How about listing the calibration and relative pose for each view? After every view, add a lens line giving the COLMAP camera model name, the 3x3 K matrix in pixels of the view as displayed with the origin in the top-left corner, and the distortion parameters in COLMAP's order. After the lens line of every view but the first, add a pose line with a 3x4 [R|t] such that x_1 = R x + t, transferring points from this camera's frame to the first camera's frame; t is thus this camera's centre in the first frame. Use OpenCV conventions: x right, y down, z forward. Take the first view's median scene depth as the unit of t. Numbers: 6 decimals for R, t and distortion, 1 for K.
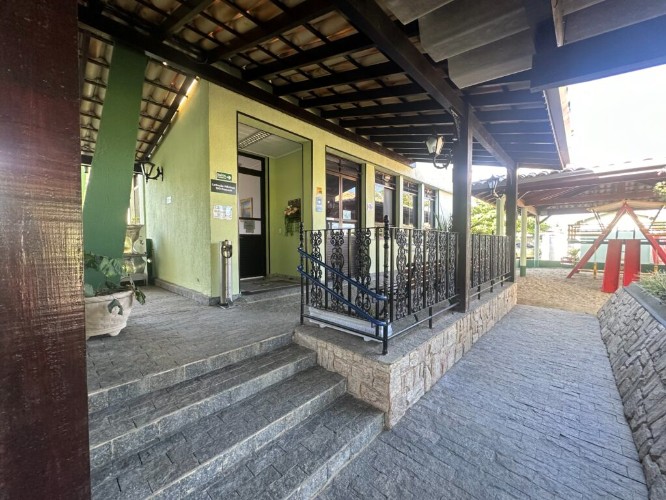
lens RADIAL K [[267.4, 0, 333.0], [0, 267.4, 256.7], [0, 0, 1]] dist [0.000374, -0.000345]
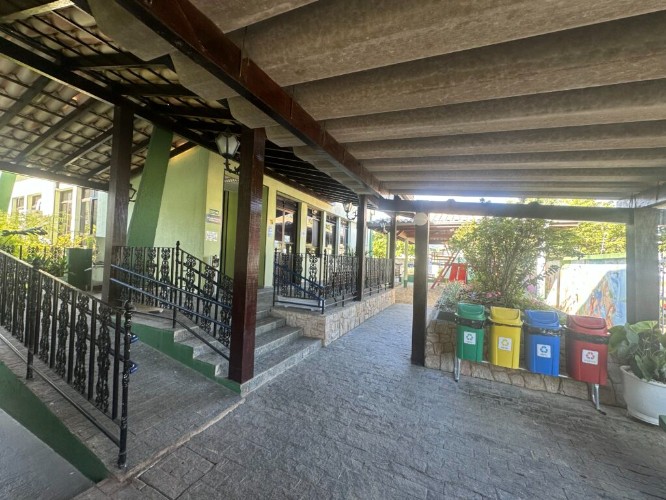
lens RADIAL K [[267.4, 0, 331.2], [0, 267.4, 252.1], [0, 0, 1]] dist [0.000374, -0.000345]
pose [[0.954340, 0.045831, 0.295187, -0.161377], [-0.025015, 0.996951, -0.073912, 0.011967], [-0.297674, 0.063153, 0.952576, -0.445713]]
